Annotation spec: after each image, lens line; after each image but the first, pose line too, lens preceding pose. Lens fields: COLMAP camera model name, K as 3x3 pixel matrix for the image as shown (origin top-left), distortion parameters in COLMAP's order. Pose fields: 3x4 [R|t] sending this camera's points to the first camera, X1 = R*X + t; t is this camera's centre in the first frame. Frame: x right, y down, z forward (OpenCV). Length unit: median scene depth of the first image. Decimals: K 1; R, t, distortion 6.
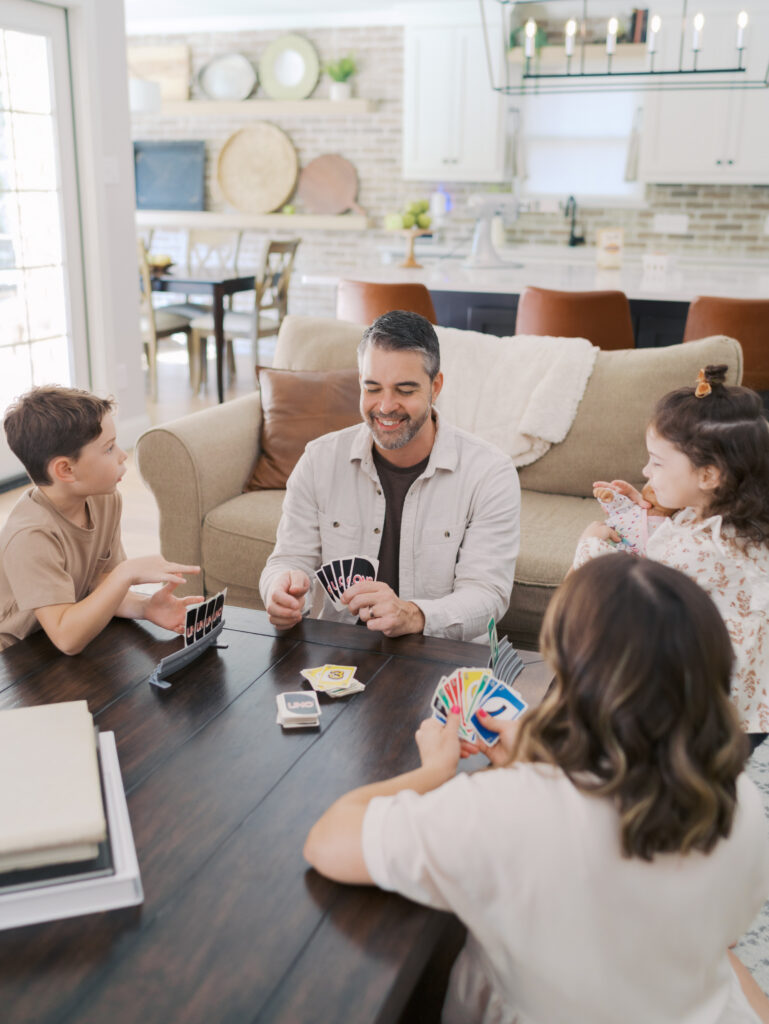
lens RADIAL K [[1123.1, 0, 386.3], [0, 1123.1, 502.9], [0, 0, 1]] dist [0.011756, 0.000000]
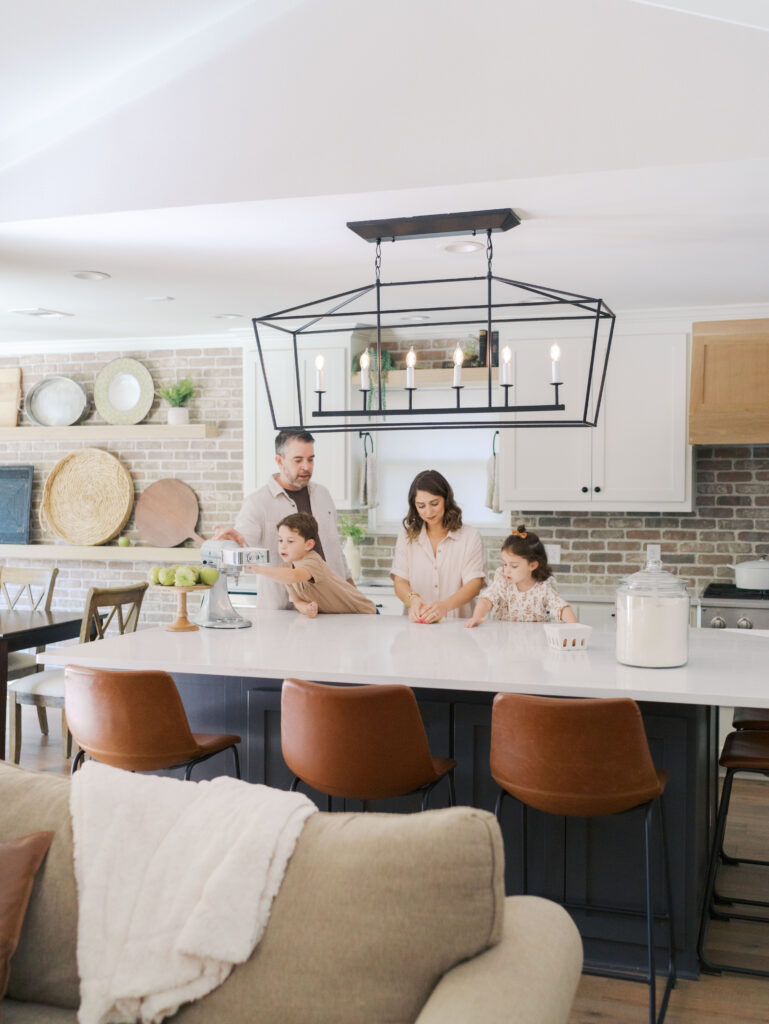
lens RADIAL K [[1123.1, 0, 385.1], [0, 1123.1, 516.6], [0, 0, 1]] dist [0.011756, 0.000000]
pose [[0.999137, -0.011811, 0.039831, 0.091241], [0.021130, 0.969943, -0.242415, -0.062150], [-0.035771, 0.243047, 0.969355, 0.131893]]
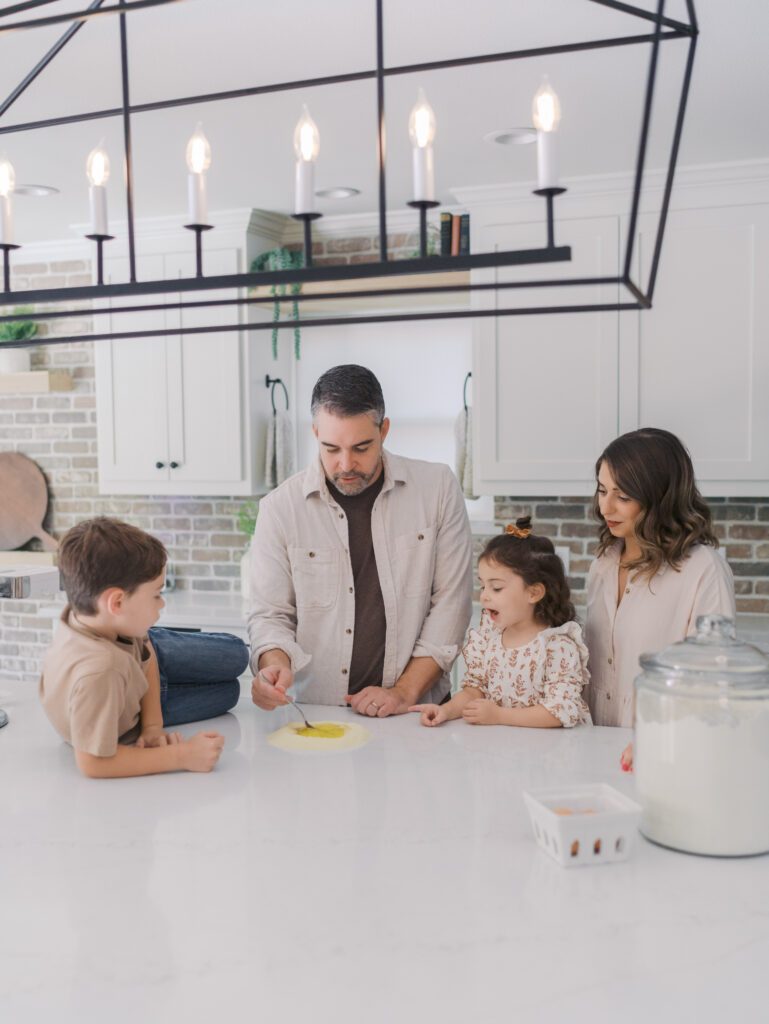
lens RADIAL K [[1123.1, 0, 364.8], [0, 1123.1, 523.3], [0, 0, 1]] dist [0.011756, 0.000000]
pose [[0.999723, -0.021111, 0.010399, 0.149952], [0.022844, 0.976728, -0.213260, -0.139223], [-0.005655, 0.213438, 0.976940, 0.408508]]
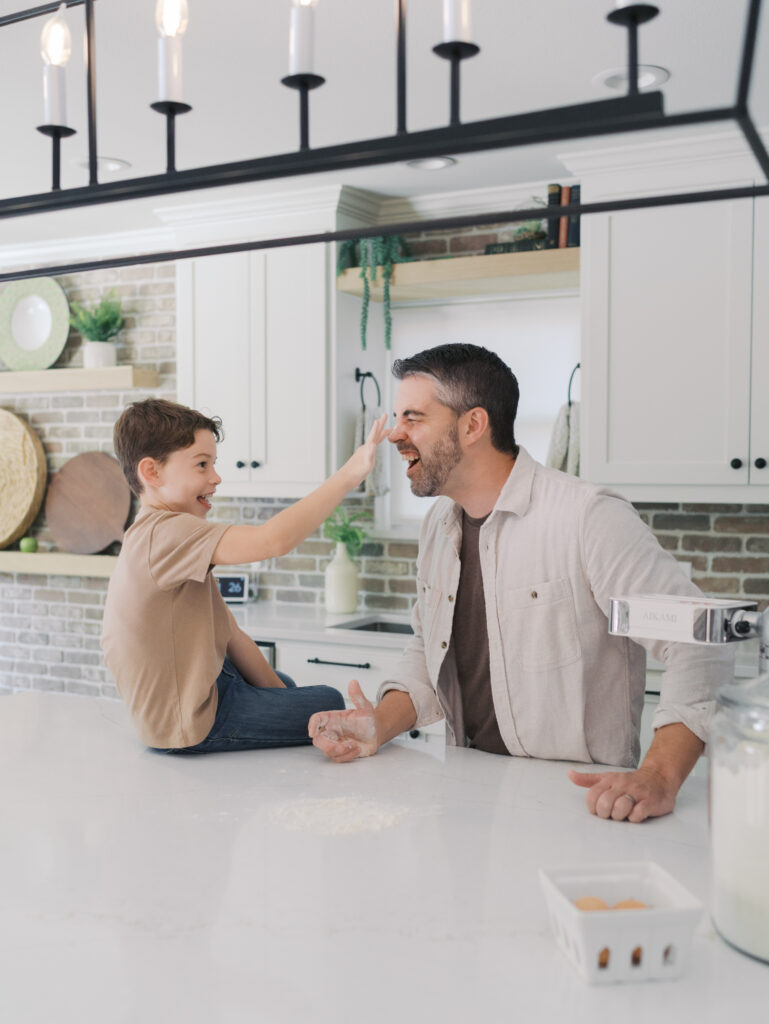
lens RADIAL K [[1123.1, 0, 362.9], [0, 1123.1, 522.5], [0, 0, 1]] dist [0.011756, 0.000000]
pose [[0.993634, -0.000689, -0.112655, 0.170059], [-0.026227, 0.971091, -0.237266, -0.141198], [0.109562, 0.238710, 0.964891, 0.462744]]
